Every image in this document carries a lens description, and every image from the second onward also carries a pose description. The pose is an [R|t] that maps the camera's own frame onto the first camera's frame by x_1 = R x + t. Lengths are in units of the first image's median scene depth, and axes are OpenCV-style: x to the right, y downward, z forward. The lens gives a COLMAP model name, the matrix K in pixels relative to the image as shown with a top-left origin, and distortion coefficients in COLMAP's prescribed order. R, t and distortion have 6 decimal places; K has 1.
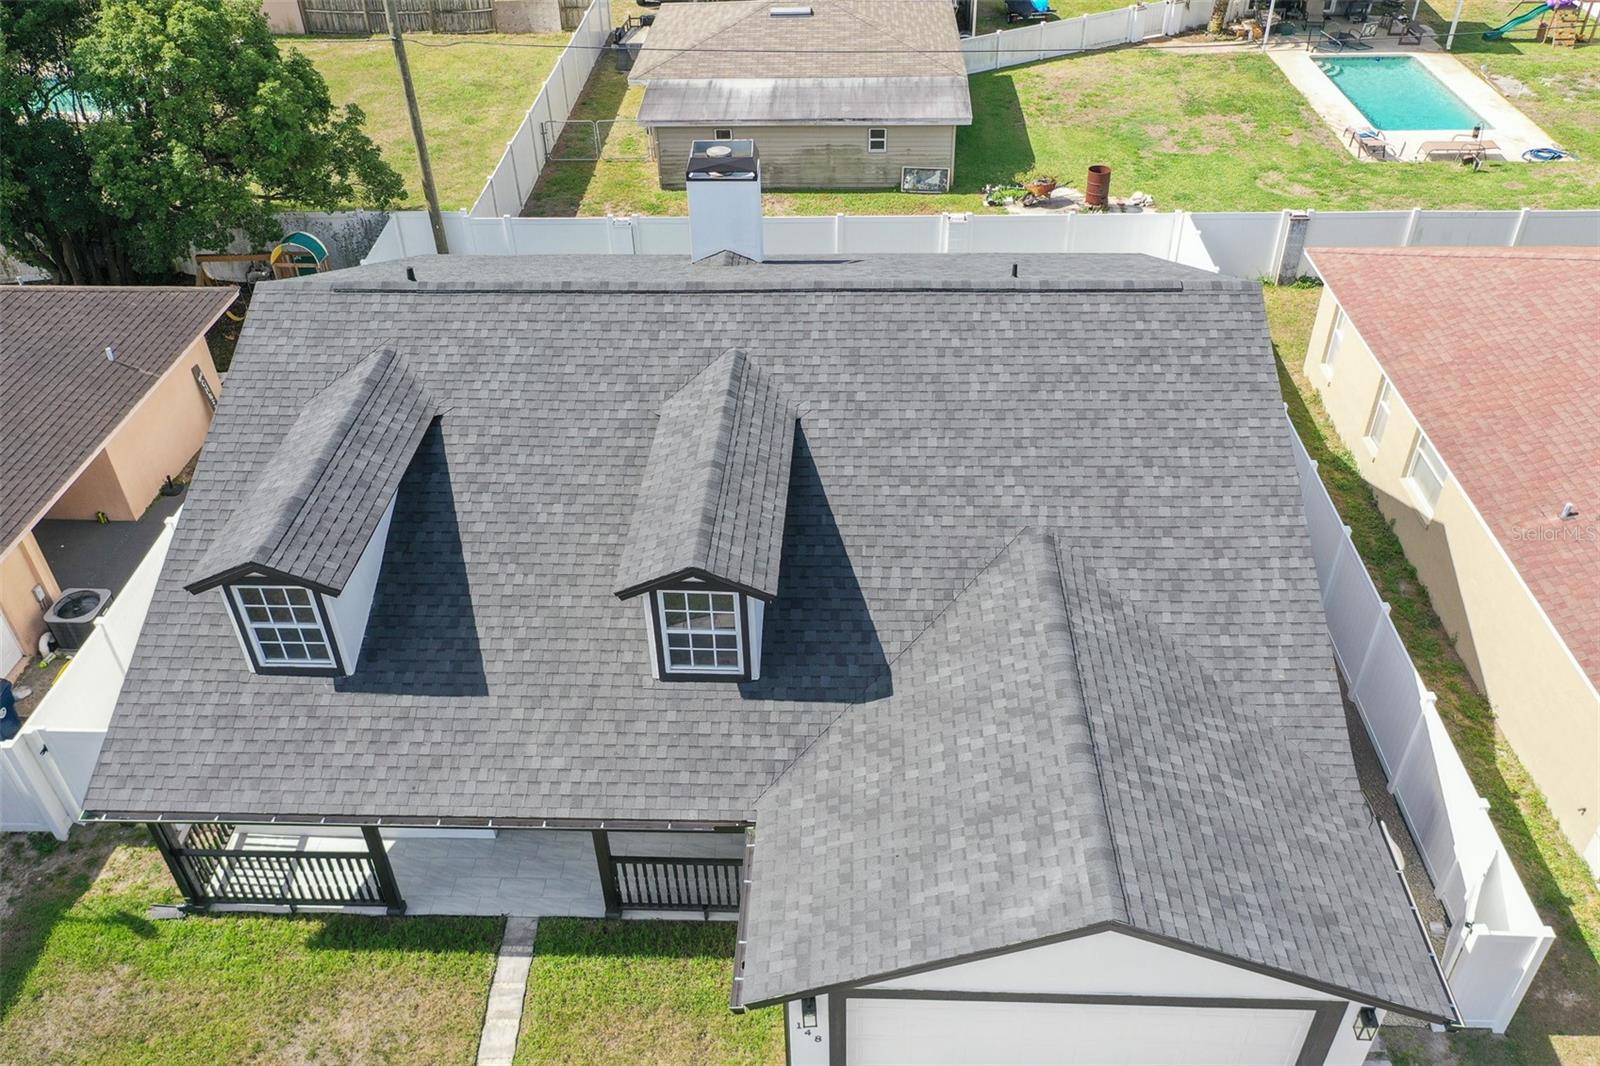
lens RADIAL K [[1263.8, 0, 803.8], [0, 1263.8, 520.4], [0, 0, 1]] dist [0.007804, -0.001505]
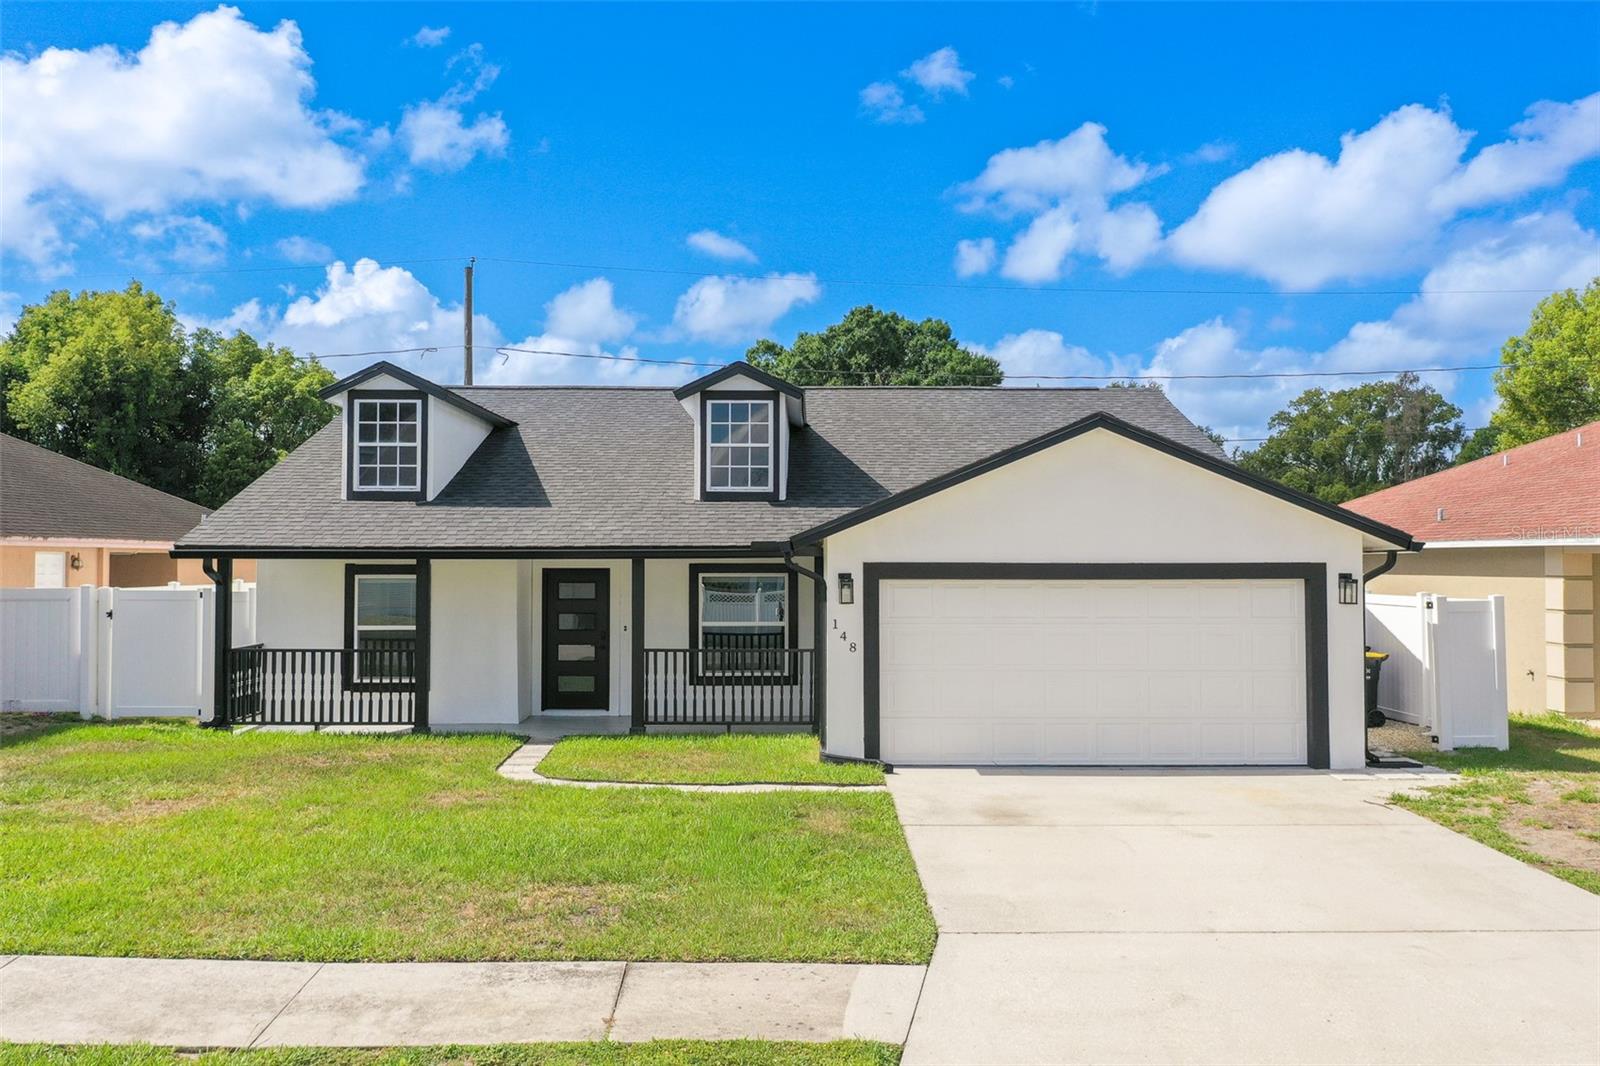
lens RADIAL K [[1263.8, 0, 802.8], [0, 1263.8, 529.8], [0, 0, 1]] dist [0.007804, -0.001505]
pose [[0.998947, 0.021097, 0.040730, -0.065820], [0.008862, 0.782459, -0.622639, 0.865190], [-0.045006, 0.622344, 0.781449, 0.102169]]
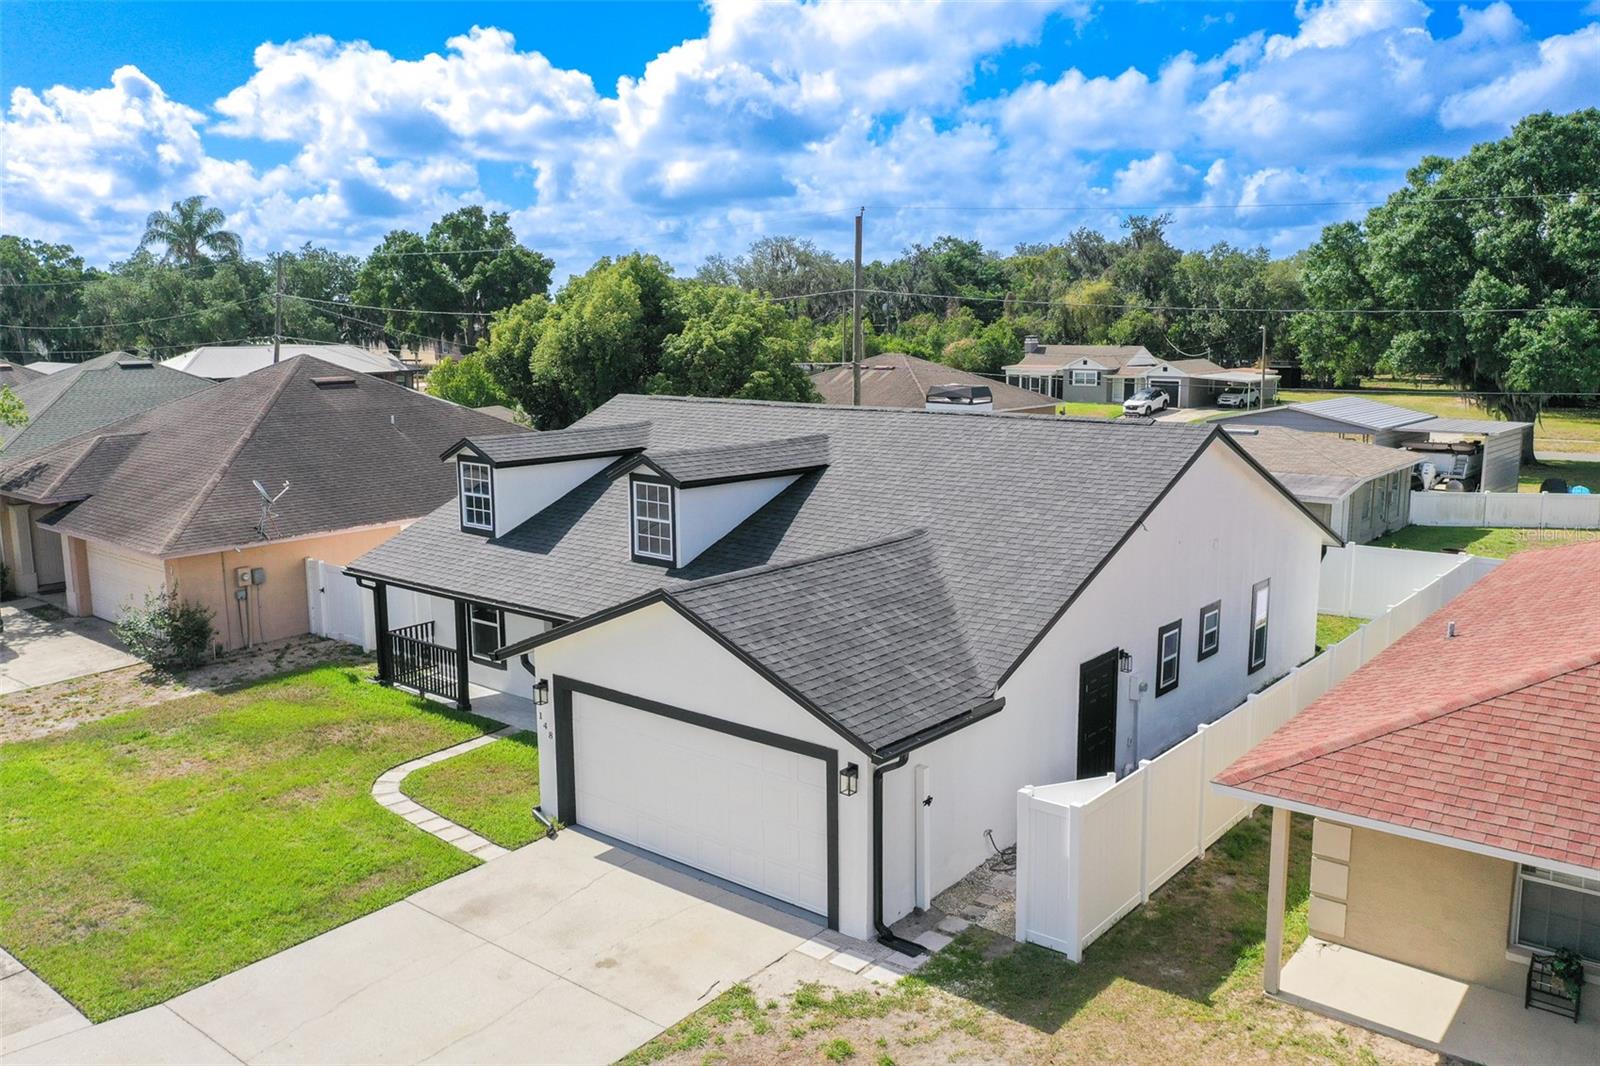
lens RADIAL K [[1263.8, 0, 804.9], [0, 1263.8, 525.0], [0, 0, 1]] dist [0.007804, -0.001505]
pose [[0.796609, 0.112983, -0.593842, 0.892514], [-0.372603, 0.865340, -0.335191, 0.497843], [0.476005, 0.488284, 0.731436, 0.014514]]
